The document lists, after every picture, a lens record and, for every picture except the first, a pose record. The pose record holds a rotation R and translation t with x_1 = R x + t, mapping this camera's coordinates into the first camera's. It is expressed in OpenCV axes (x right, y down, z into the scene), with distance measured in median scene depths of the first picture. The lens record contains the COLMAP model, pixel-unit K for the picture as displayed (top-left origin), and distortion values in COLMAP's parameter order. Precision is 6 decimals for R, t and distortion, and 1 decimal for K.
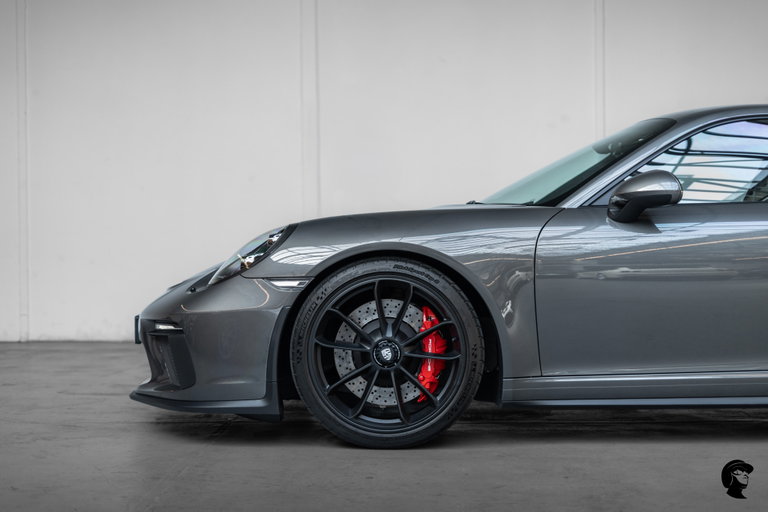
lens RADIAL K [[1181.7, 0, 383.5], [0, 1181.7, 255.4], [0, 0, 1]] dist [-0.033339, 0.000000]
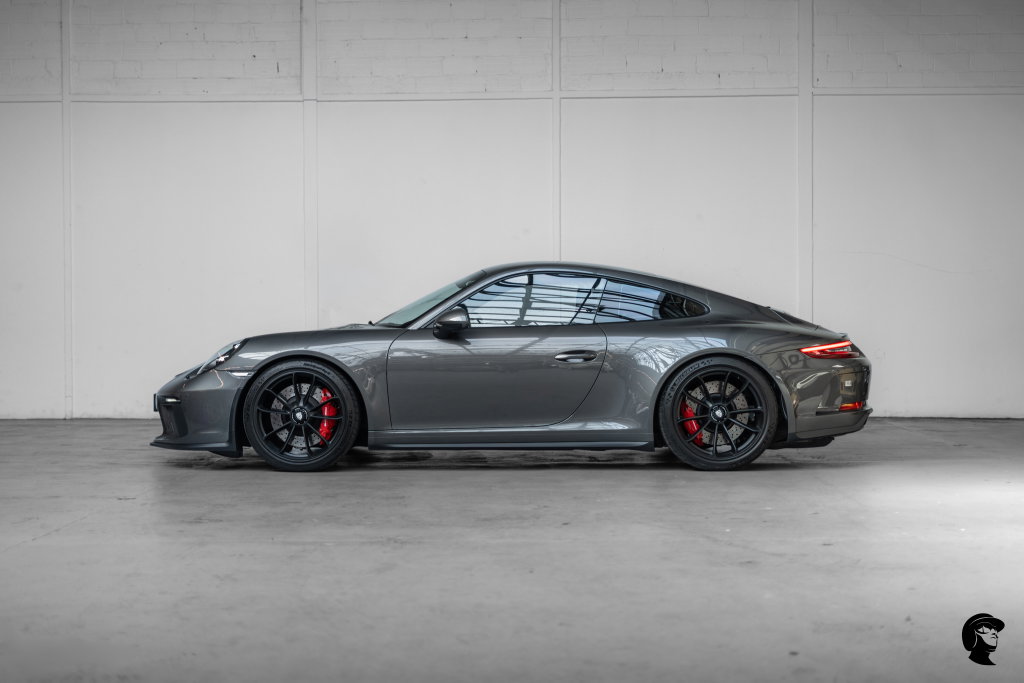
lens RADIAL K [[1575.6, 0, 507.0], [0, 1575.6, 342.2], [0, 0, 1]] dist [-0.033339, 0.000000]
pose [[0.999972, 0.005369, -0.005215, 0.304383], [-0.005323, 0.999946, 0.008878, -0.043088], [0.005262, -0.008850, 0.999947, -1.227898]]
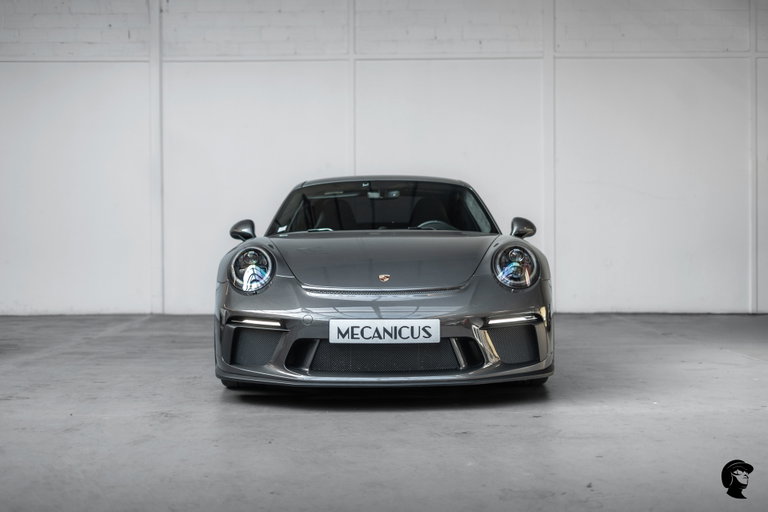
lens RADIAL K [[1181.7, 0, 386.6], [0, 1181.7, 260.6], [0, 0, 1]] dist [-0.033339, 0.000000]
pose [[0.999601, 0.003826, 0.027970, 0.395568], [-0.004065, 0.999956, 0.008498, -0.022842], [-0.027936, -0.008608, 0.999573, -1.039807]]
